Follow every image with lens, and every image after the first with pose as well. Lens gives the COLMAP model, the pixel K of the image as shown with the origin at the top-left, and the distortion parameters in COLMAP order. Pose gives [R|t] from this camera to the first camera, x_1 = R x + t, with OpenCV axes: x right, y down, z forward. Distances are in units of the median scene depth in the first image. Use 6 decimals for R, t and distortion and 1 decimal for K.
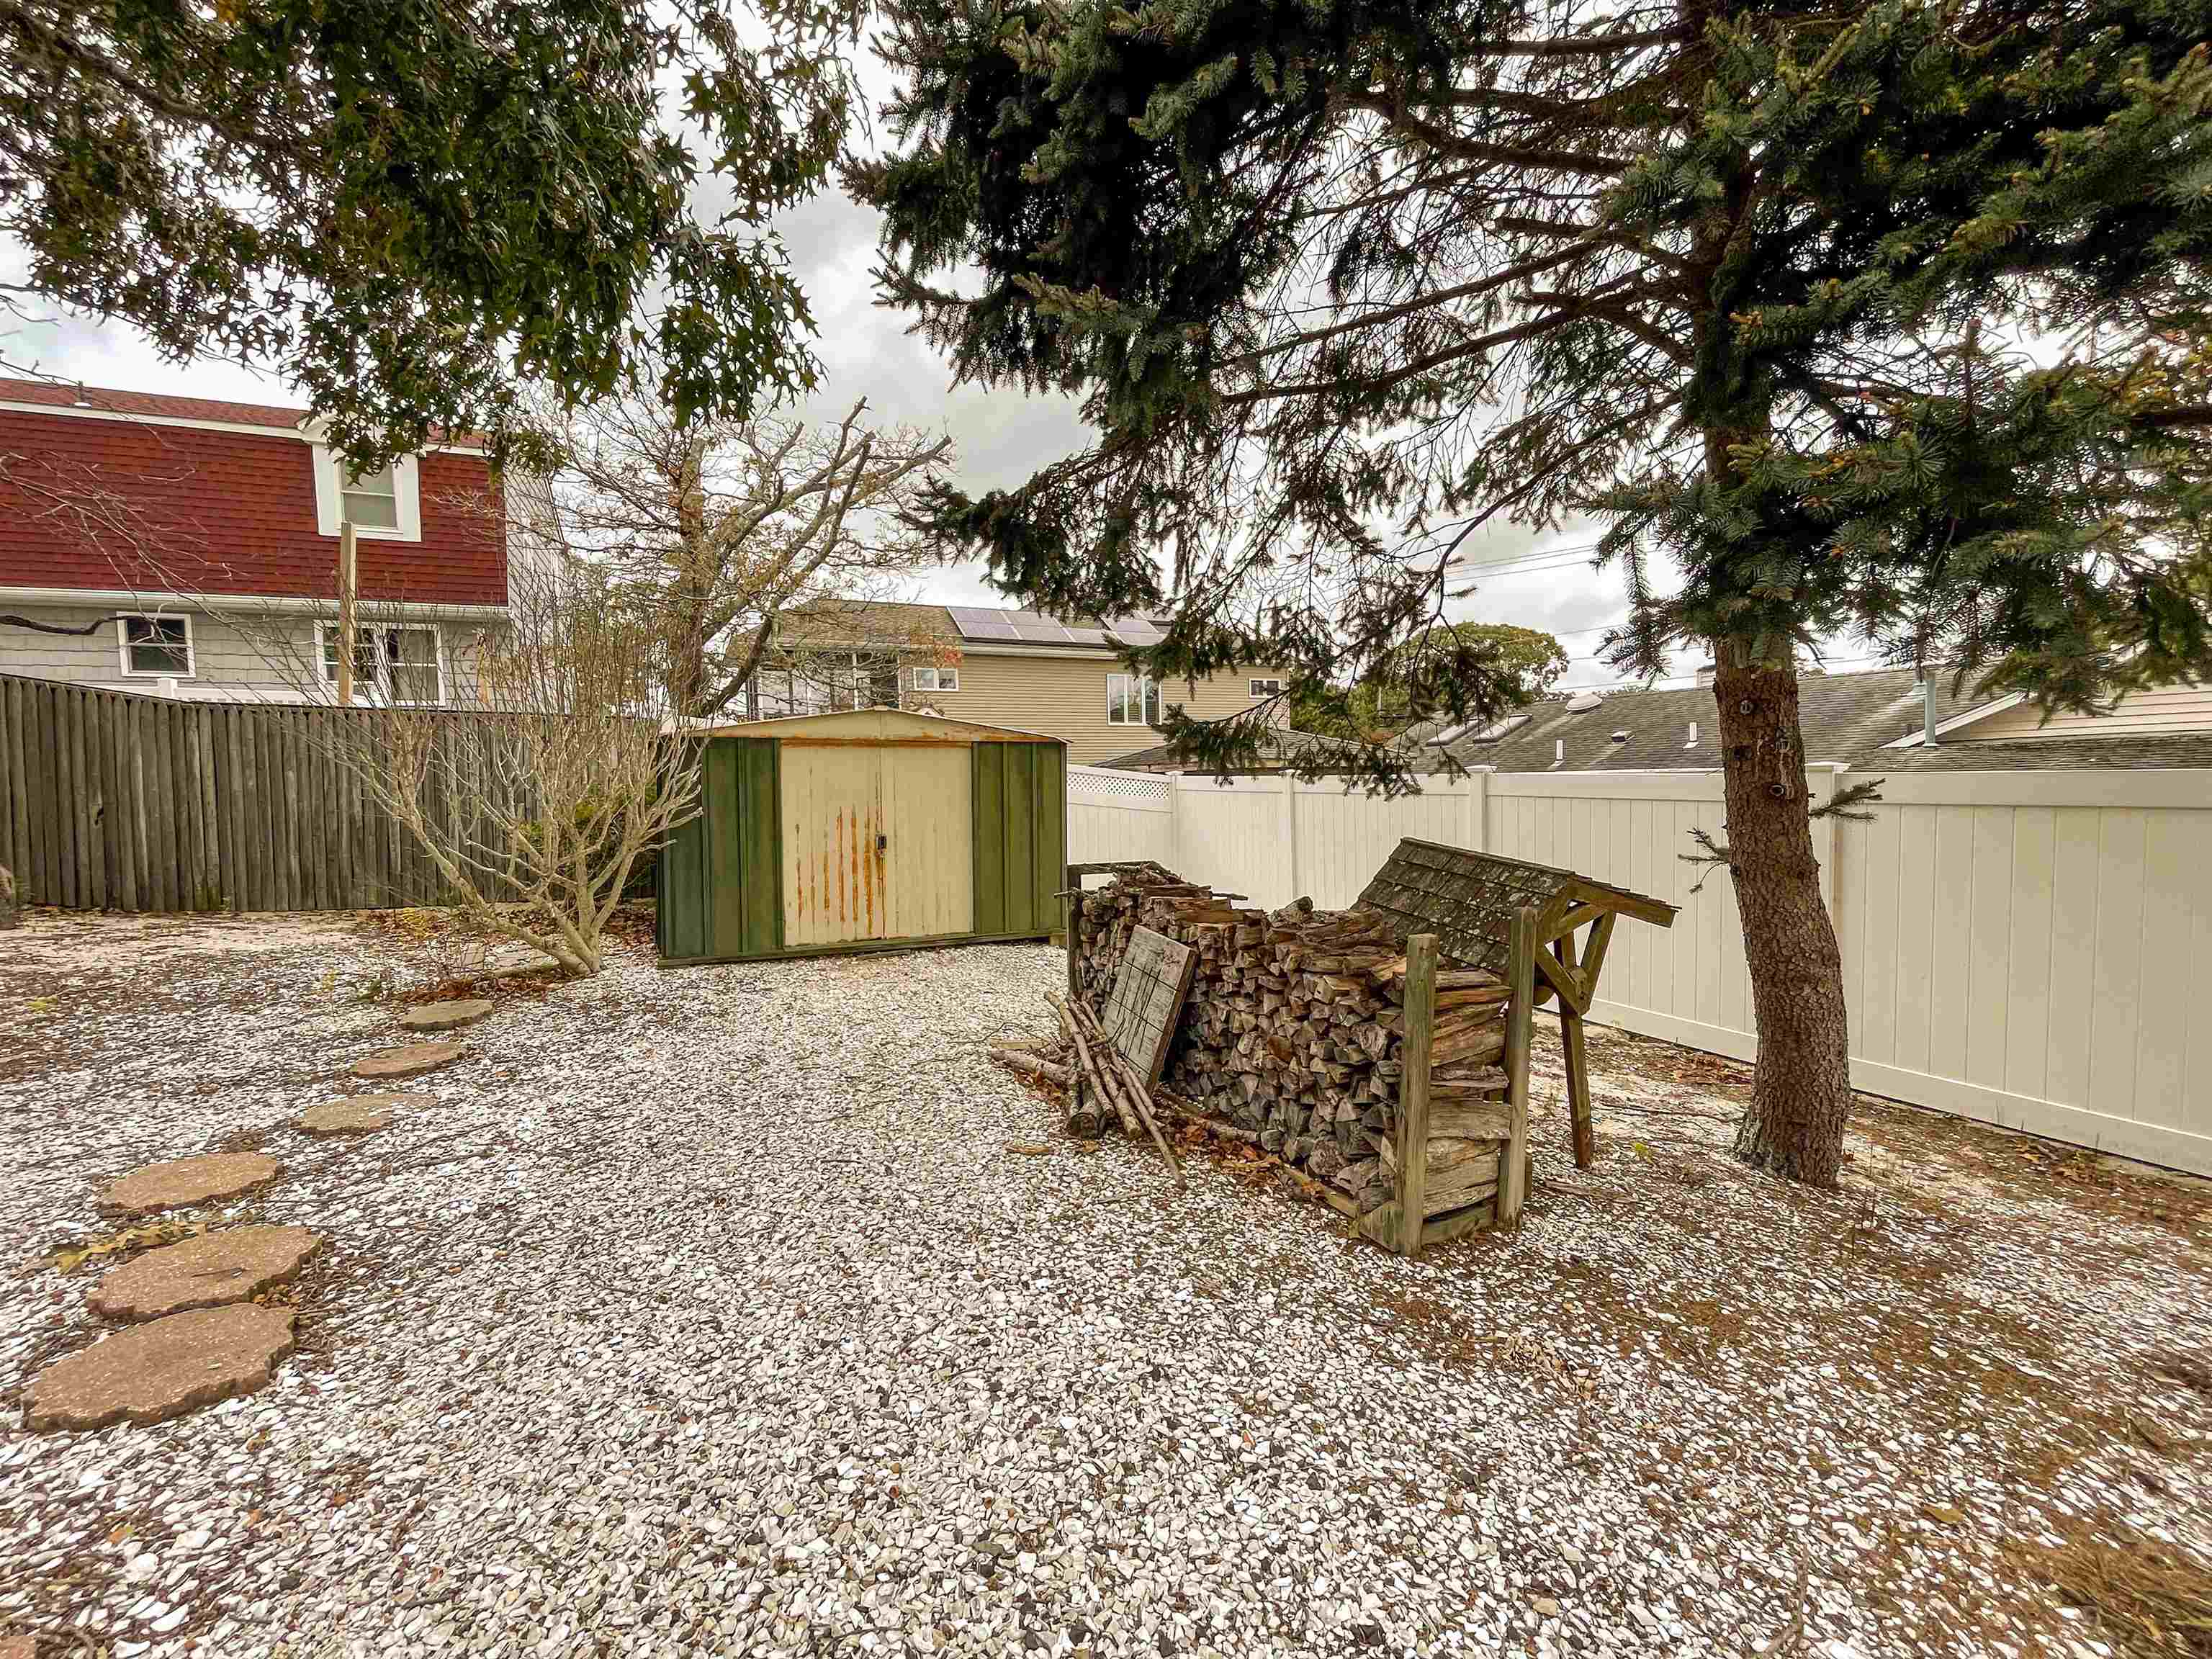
lens RADIAL K [[895.1, 0, 1111.4], [0, 895.1, 833.1], [0, 0, 1]] dist [-0.002363, -0.000621]
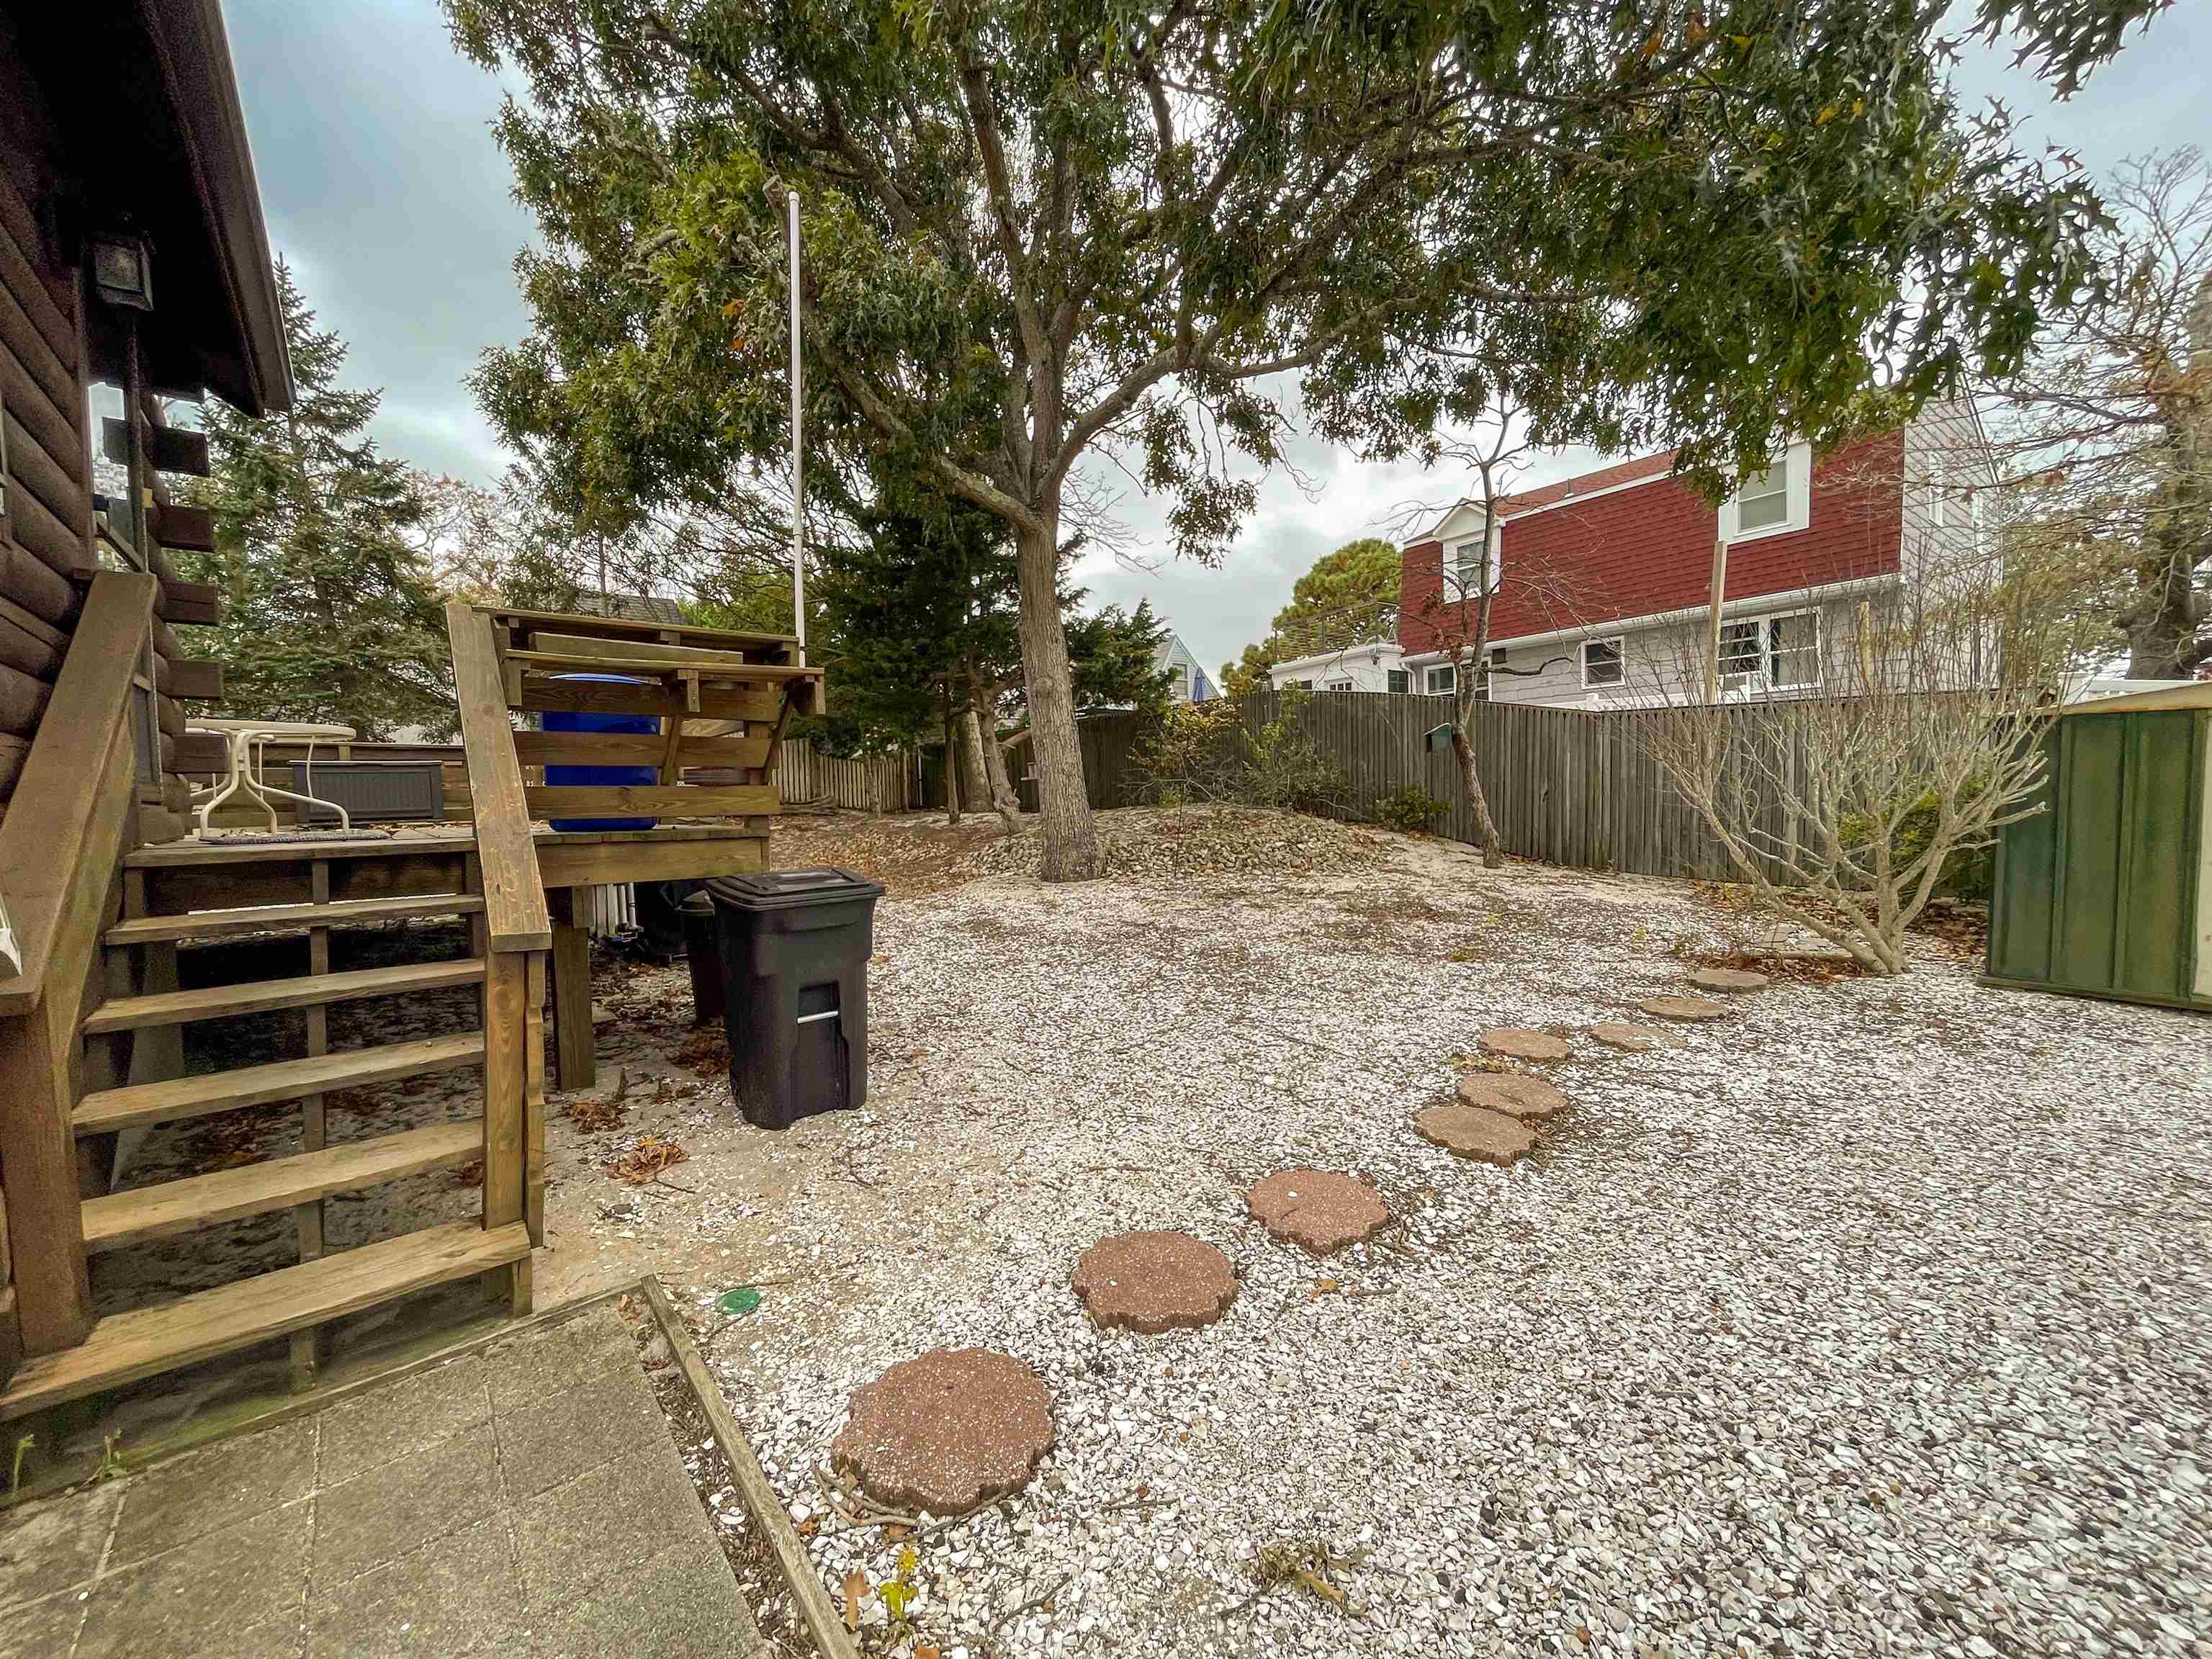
lens RADIAL K [[895.1, 0, 1112.3], [0, 895.1, 829.9], [0, 0, 1]] dist [-0.002363, -0.000621]
pose [[0.237931, 0.053877, -0.969787, 0.255382], [-0.031574, 0.998362, 0.047718, -0.028501], [0.970769, 0.019267, 0.239242, -0.061286]]
